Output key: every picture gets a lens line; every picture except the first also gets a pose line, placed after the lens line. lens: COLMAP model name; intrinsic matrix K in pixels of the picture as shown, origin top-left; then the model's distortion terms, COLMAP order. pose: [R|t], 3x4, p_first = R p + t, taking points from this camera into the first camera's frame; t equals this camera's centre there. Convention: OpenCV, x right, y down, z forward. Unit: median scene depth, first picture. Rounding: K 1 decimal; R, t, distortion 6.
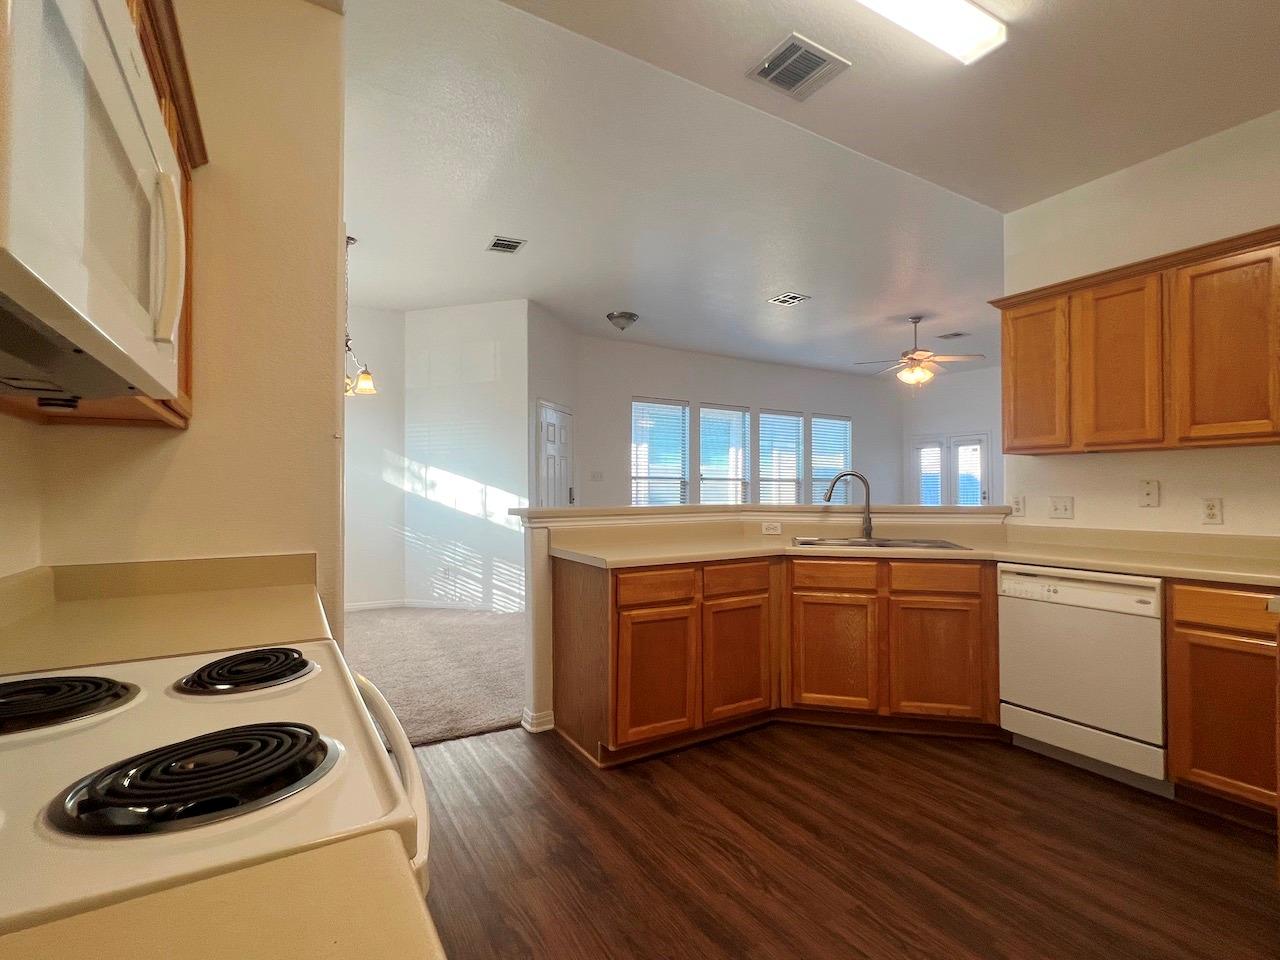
lens RADIAL K [[607.7, 0, 640.0], [0, 607.7, 480.0], [0, 0, 1]] dist [0.000634, -0.000333]
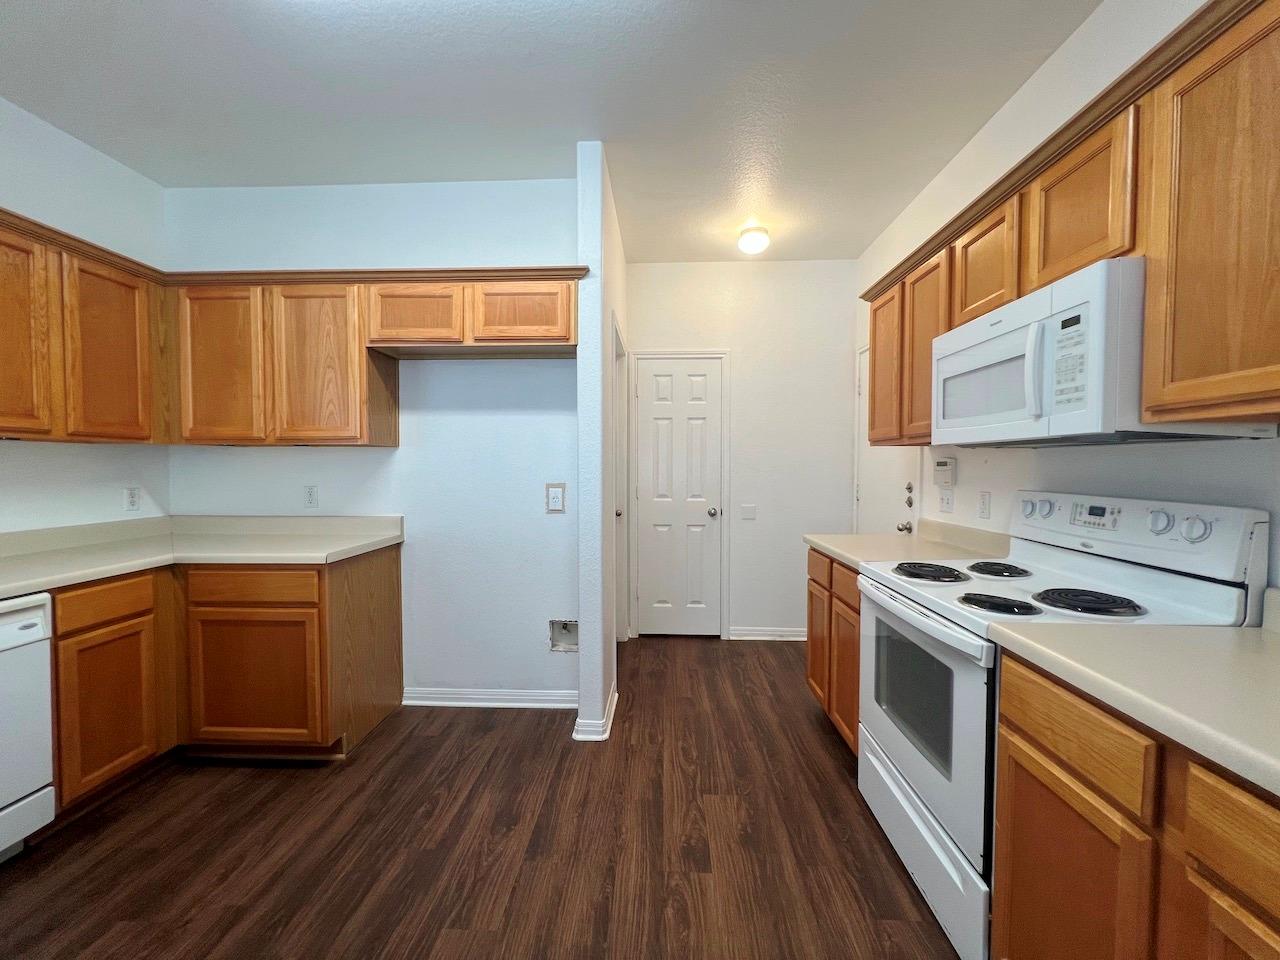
lens RADIAL K [[512.2, 0, 643.8], [0, 512.2, 479.8], [0, 0, 1]] dist [-0.001171, -0.000042]
pose [[-0.836438, -0.017209, 0.547791, -0.264565], [-0.009829, 0.999817, 0.016403, -0.019489], [-0.547974, 0.008336, -0.836454, 1.209219]]
